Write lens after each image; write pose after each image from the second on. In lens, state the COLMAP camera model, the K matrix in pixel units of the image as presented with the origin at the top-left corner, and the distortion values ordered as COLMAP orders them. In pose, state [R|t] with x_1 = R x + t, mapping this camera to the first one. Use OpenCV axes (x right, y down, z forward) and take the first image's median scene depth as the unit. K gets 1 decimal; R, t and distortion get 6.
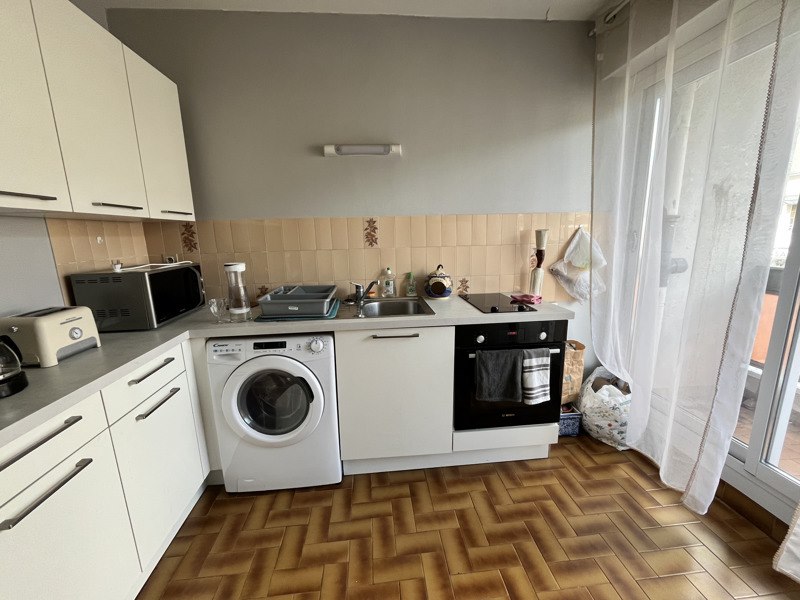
lens RADIAL K [[322.6, 0, 400.0], [0, 322.6, 300.0], [0, 0, 1]] dist [-0.000390, -0.000021]
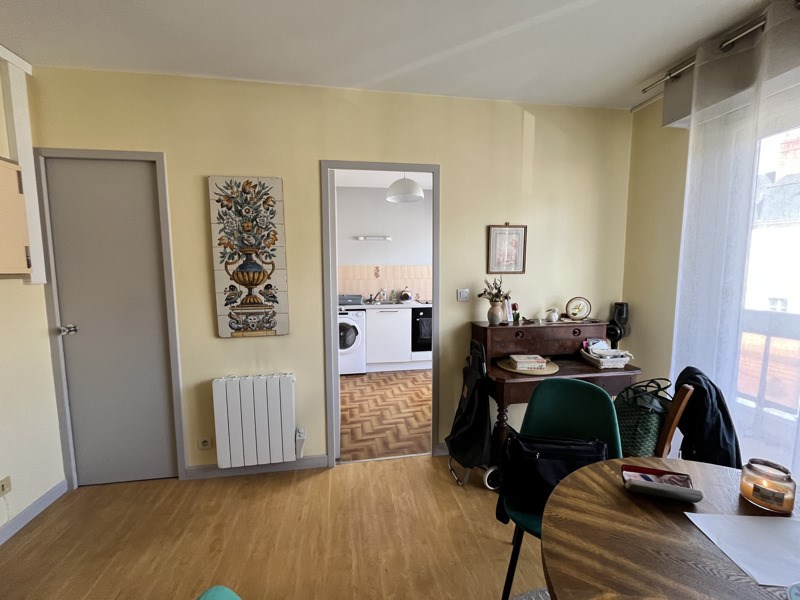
lens RADIAL K [[322.6, 0, 400.0], [0, 322.6, 300.0], [0, 0, 1]] dist [-0.000390, -0.000021]
pose [[0.996935, 0.013222, 0.077112, -0.125886], [-0.004691, 0.993946, -0.109773, 0.299723], [-0.078097, 0.109075, 0.990961, -1.589136]]
